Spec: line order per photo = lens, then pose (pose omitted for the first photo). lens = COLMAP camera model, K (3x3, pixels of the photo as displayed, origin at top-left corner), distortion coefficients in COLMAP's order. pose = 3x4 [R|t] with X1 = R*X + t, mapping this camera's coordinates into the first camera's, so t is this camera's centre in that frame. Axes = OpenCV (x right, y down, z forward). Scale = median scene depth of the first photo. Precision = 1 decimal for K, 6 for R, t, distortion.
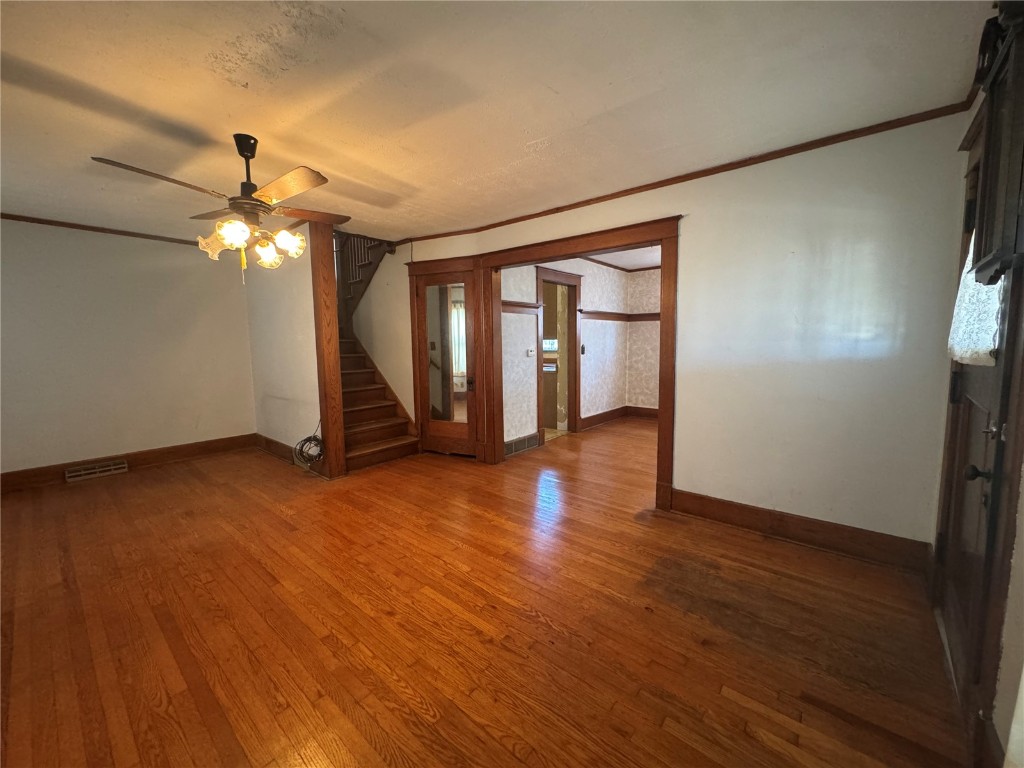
lens RADIAL K [[407.7, 0, 509.7], [0, 407.7, 383.1], [0, 0, 1]] dist [-0.001028, -0.000488]
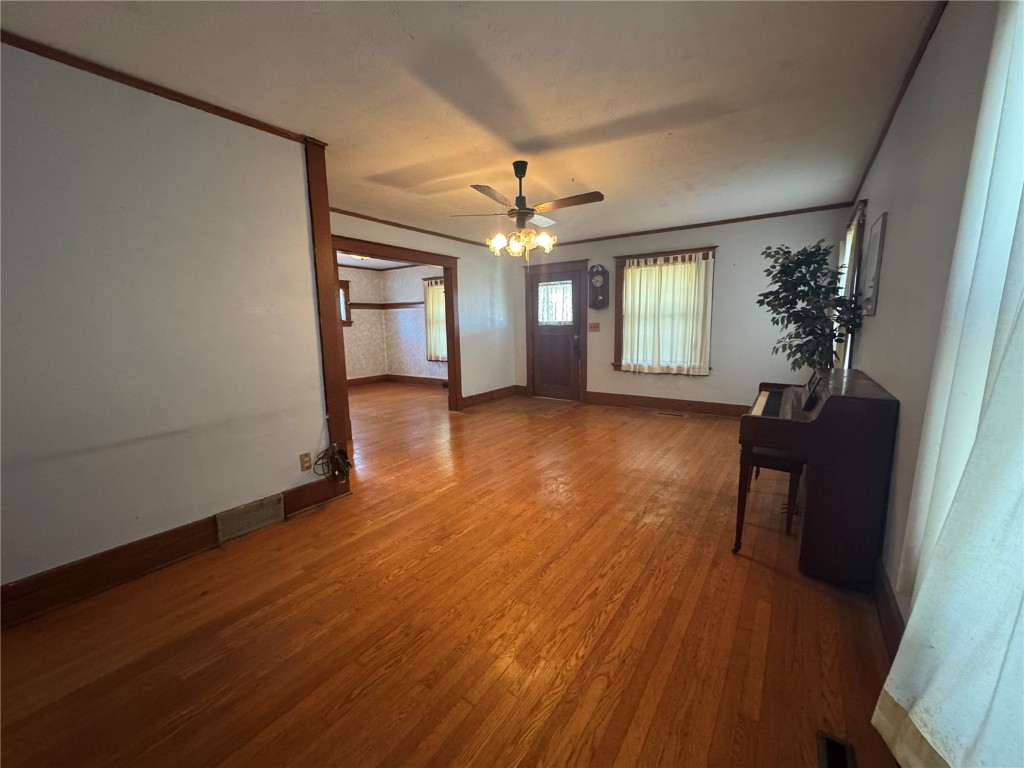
lens RADIAL K [[407.7, 0, 509.8], [0, 407.7, 387.0], [0, 0, 1]] dist [-0.001028, -0.000488]
pose [[-0.089857, -0.141687, 0.985825, -1.911752], [0.120671, 0.980988, 0.151991, -0.074516], [-0.988617, 0.132617, -0.071051, 1.128089]]
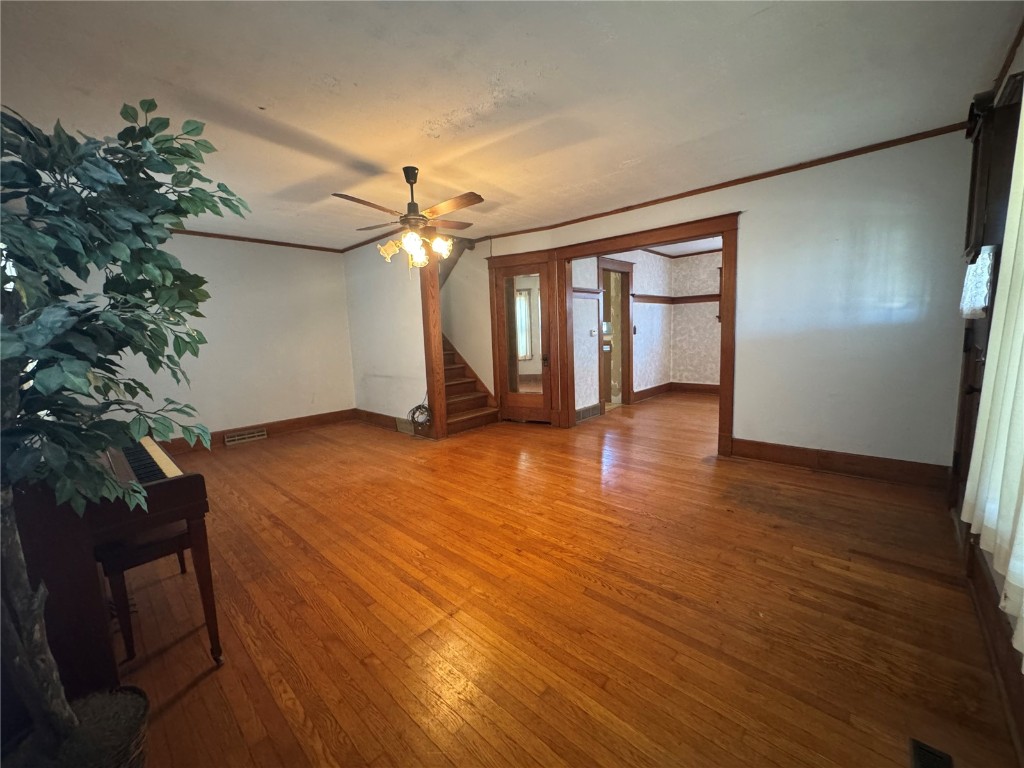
lens RADIAL K [[407.7, 0, 509.6], [0, 407.7, 384.0], [0, 0, 1]] dist [-0.001028, -0.000488]
pose [[0.998599, -0.019351, -0.049250, -0.252060], [0.020673, 0.999436, 0.026467, 0.065156], [0.048710, -0.027448, 0.998436, -0.302368]]
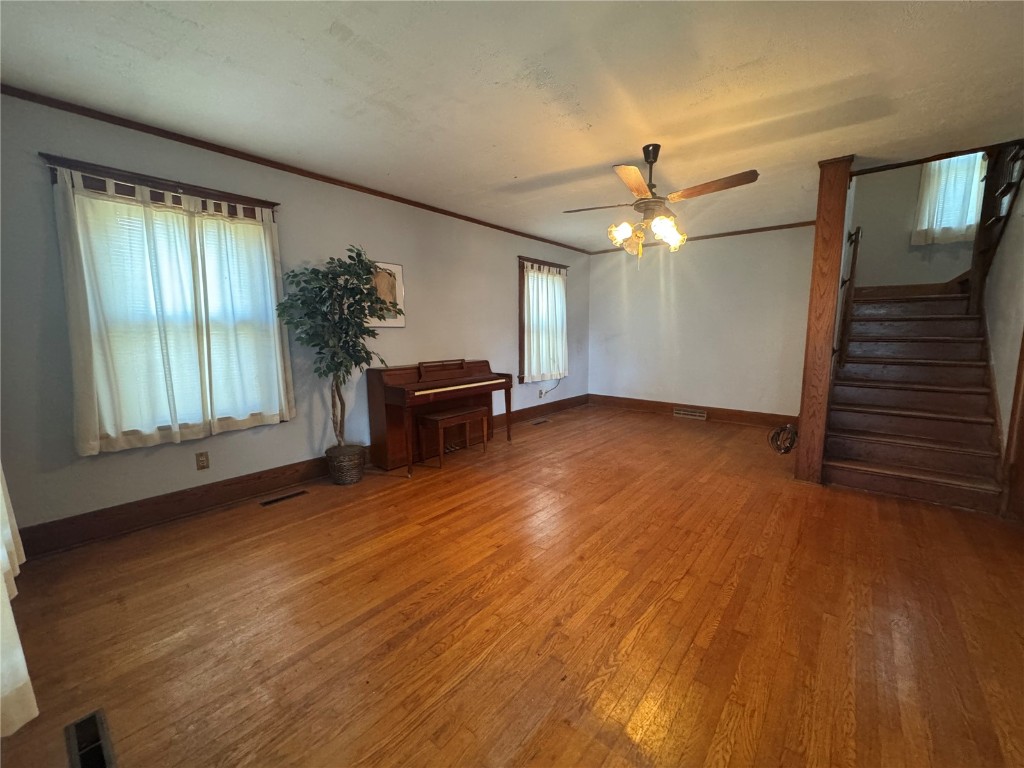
lens RADIAL K [[407.7, 0, 514.1], [0, 407.7, 383.7], [0, 0, 1]] dist [-0.001028, -0.000488]
pose [[0.003565, 0.139036, -0.990281, 0.591091], [-0.099034, 0.985468, 0.138004, -0.034365], [0.995078, 0.097580, 0.017282, 0.590731]]
